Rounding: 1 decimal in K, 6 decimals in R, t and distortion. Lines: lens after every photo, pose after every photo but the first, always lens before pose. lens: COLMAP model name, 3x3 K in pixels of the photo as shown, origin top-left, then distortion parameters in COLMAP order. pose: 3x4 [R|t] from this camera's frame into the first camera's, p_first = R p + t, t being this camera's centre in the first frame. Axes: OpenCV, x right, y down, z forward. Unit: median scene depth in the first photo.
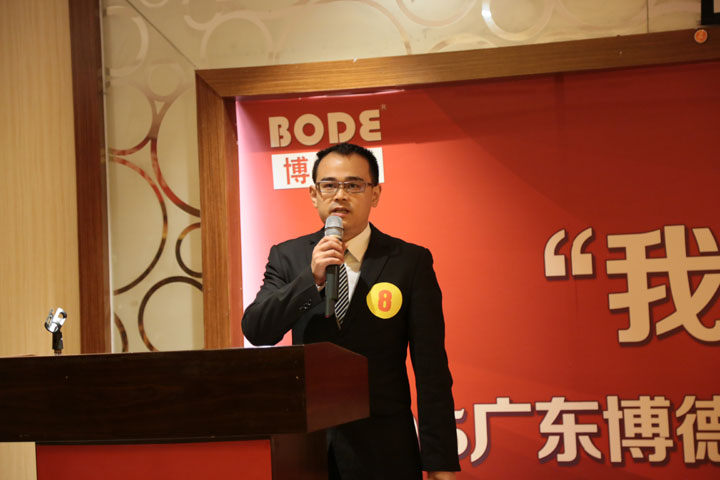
lens RADIAL K [[1660.3, 0, 359.1], [0, 1660.3, 238.3], [0, 0, 1]] dist [0.472715, 0.000000]
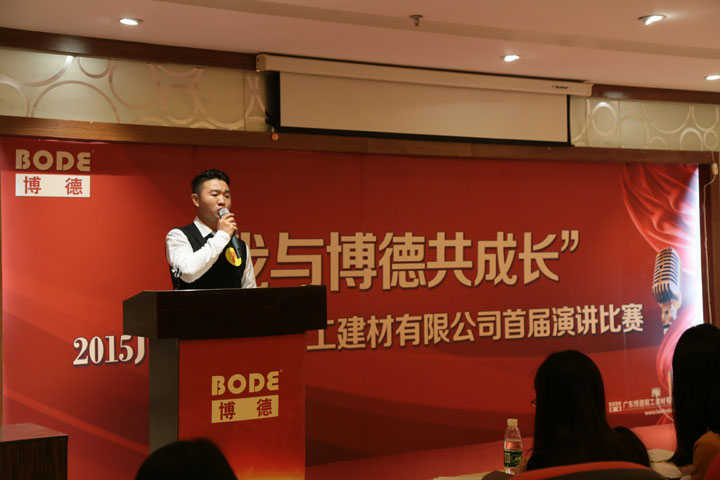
lens RADIAL K [[1165.1, 0, 361.1], [0, 1165.1, 247.4], [0, 0, 1]] dist [0.242229, 0.000000]
pose [[0.657979, 0.037148, 0.752119, -0.707443], [-0.034704, 0.999217, -0.018991, 0.029401], [-0.752236, -0.013606, 0.658753, 0.034975]]
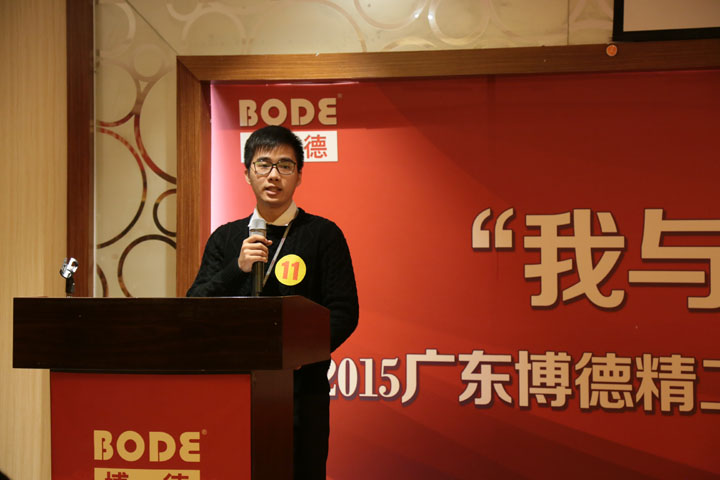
lens RADIAL K [[1534.9, 0, 359.5], [0, 1534.9, 241.4], [0, 0, 1]] dist [0.408612, 0.000000]
pose [[0.997676, 0.041306, 0.054193, -0.026501], [-0.042559, 0.998848, 0.022158, -0.002310], [-0.053215, -0.024413, 0.998285, -0.074807]]
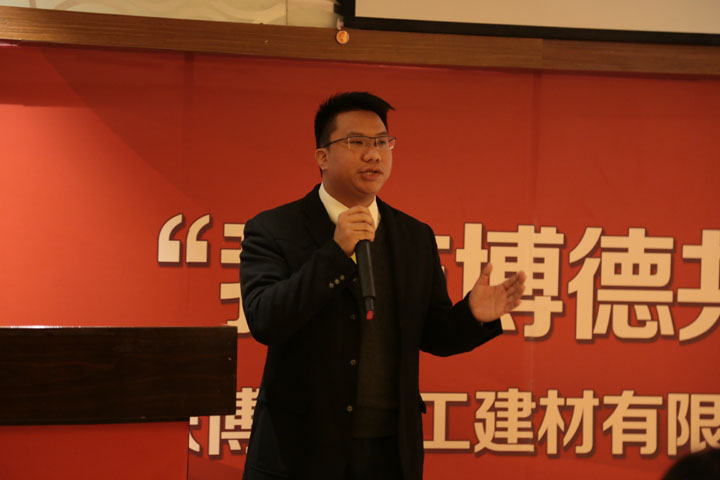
lens RADIAL K [[2014.3, 0, 356.6], [0, 2014.3, 240.9], [0, 0, 1]] dist [0.665761, 0.000000]
pose [[0.841696, 0.064455, 0.536090, -0.417416], [-0.071740, 0.997397, -0.007283, 0.011291], [-0.535164, -0.032329, 0.844129, -0.035468]]
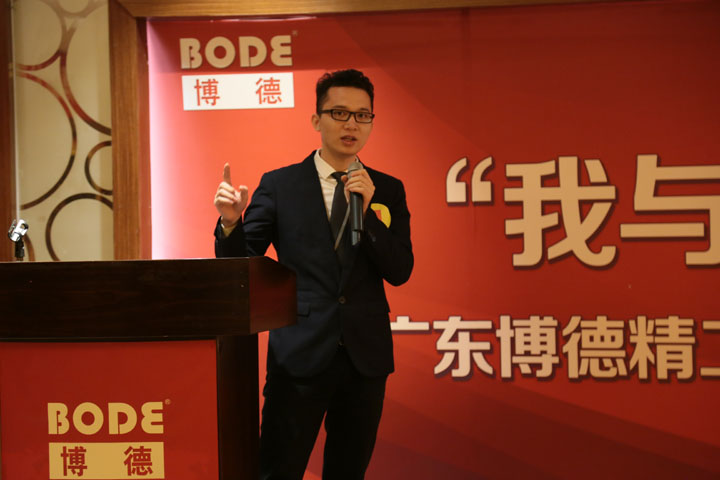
lens RADIAL K [[1970.4, 0, 355.1], [0, 1970.4, 237.7], [0, 0, 1]] dist [0.632293, 0.000000]
pose [[0.996211, 0.022858, 0.083906, -0.049782], [-0.026419, 0.998786, 0.041581, -0.005065], [-0.082854, -0.043640, 0.995606, -0.232617]]
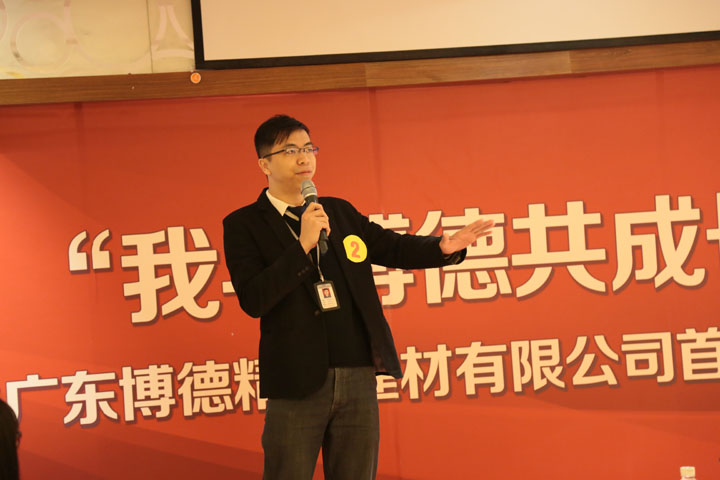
lens RADIAL K [[2014.3, 0, 362.4], [0, 2014.3, 238.6], [0, 0, 1]] dist [0.665761, 0.000000]
pose [[0.929833, -0.019283, 0.367477, -0.231348], [0.015775, 0.999797, 0.012547, -0.015246], [-0.367644, -0.005870, 0.929948, -0.434471]]
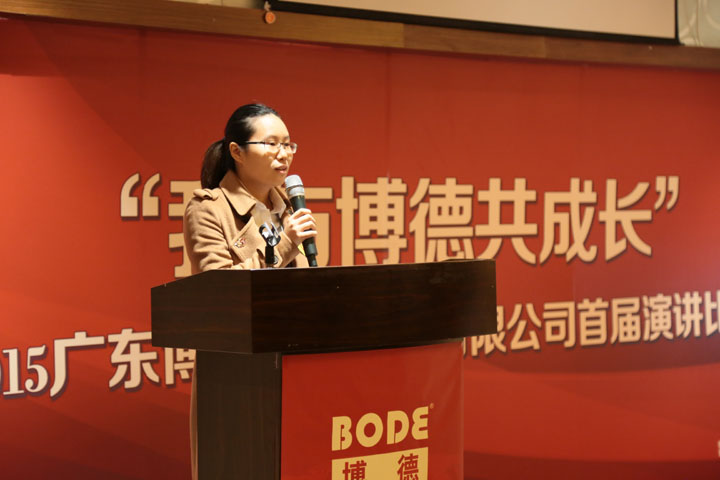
lens RADIAL K [[1660.3, 0, 358.5], [0, 1660.3, 241.0], [0, 0, 1]] dist [0.472715, 0.000000]
pose [[0.526036, 0.023431, 0.850140, -0.723480], [-0.031245, 0.999478, -0.008213, 0.042894], [-0.849888, -0.022242, 0.526493, 0.312446]]
